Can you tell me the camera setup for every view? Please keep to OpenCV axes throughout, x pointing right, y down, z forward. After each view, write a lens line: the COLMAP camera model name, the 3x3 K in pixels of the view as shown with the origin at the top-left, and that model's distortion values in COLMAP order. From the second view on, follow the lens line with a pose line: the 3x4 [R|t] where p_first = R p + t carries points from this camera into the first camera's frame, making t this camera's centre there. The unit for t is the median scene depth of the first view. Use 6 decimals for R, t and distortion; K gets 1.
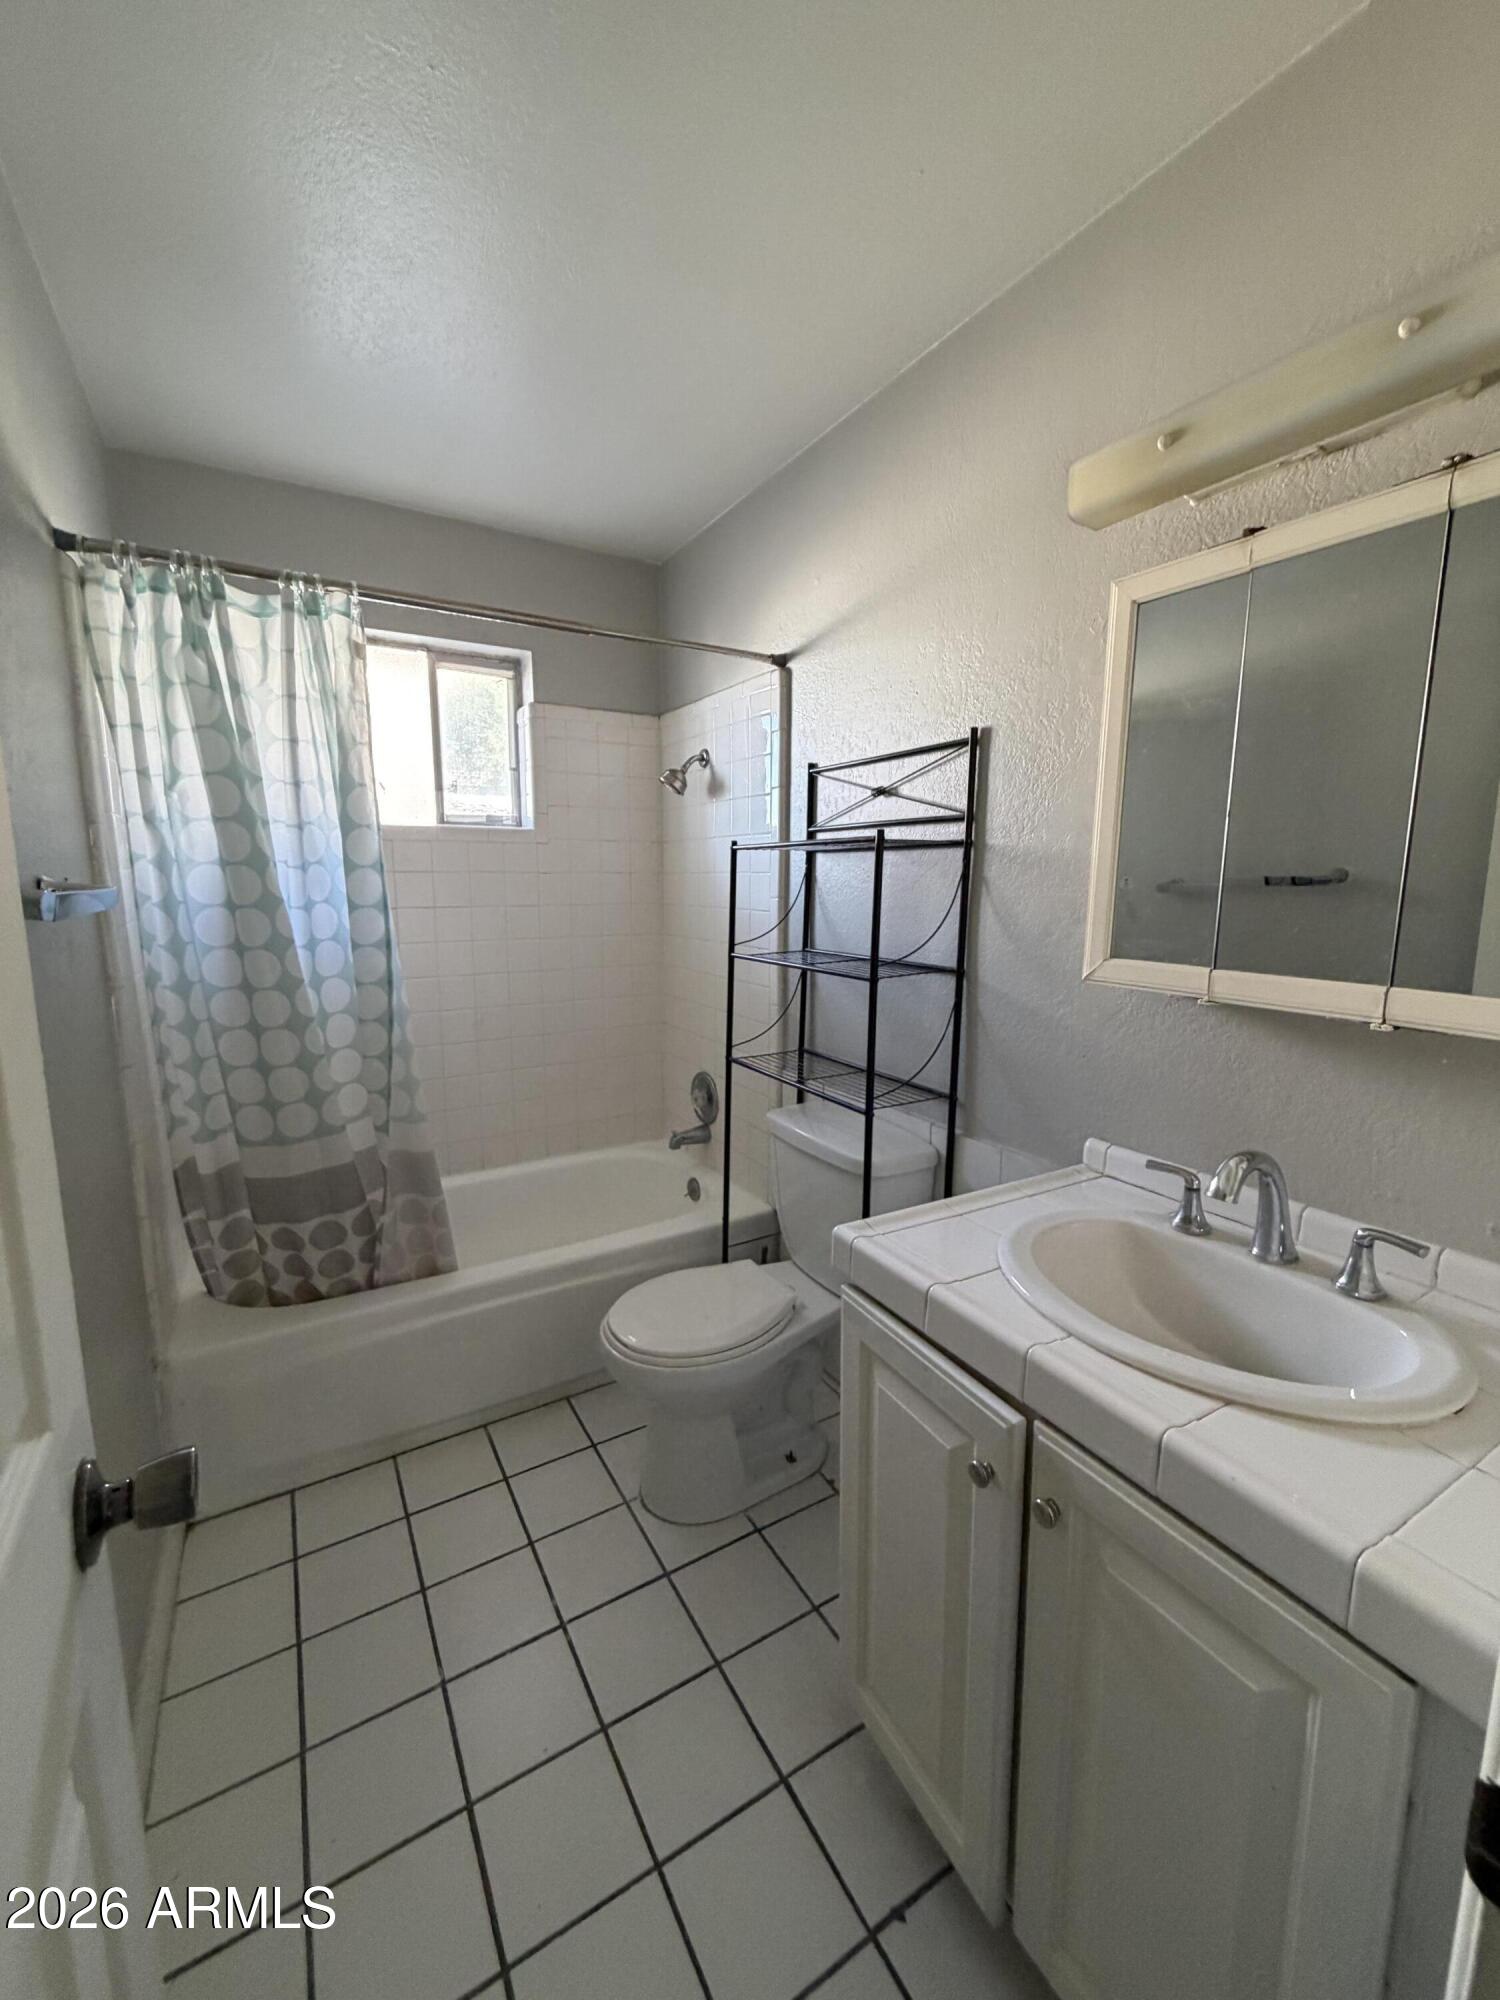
lens RADIAL K [[801.1, 0, 754.1], [0, 801.1, 990.0], [0, 0, 1]] dist [0.002223, -0.000037]
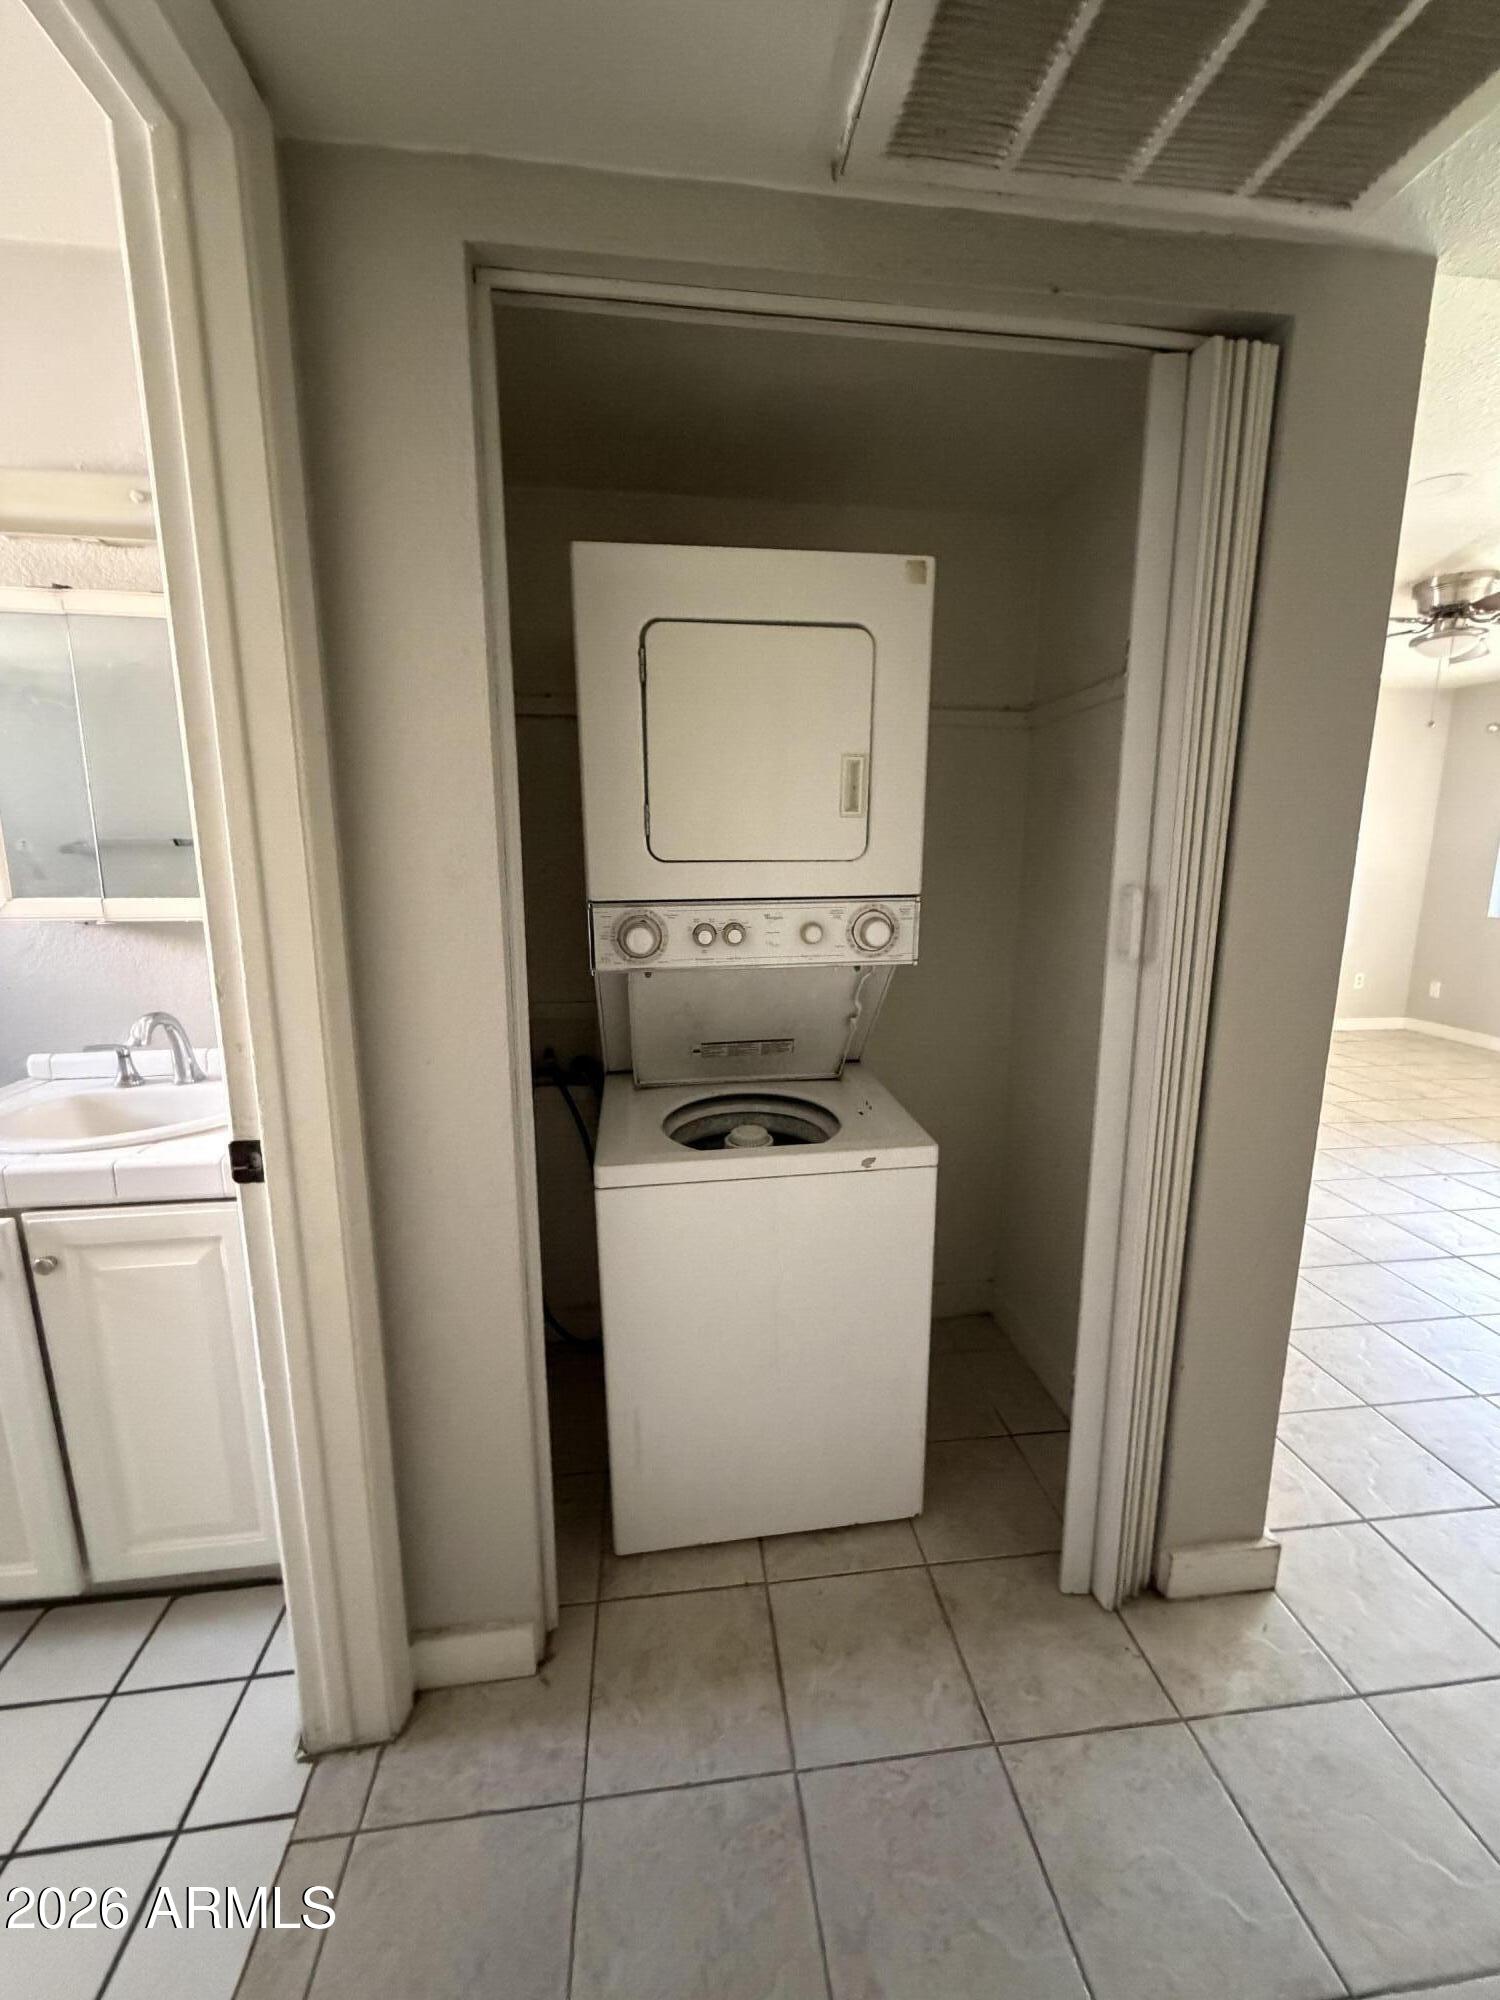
lens RADIAL K [[801.1, 0, 754.1], [0, 801.1, 990.0], [0, 0, 1]] dist [0.002223, -0.000037]
pose [[0.403709, -0.167707, 0.899385, -0.277593], [0.130556, 0.983555, 0.124799, 0.111384], [-0.905524, 0.067037, 0.418965, -0.654315]]
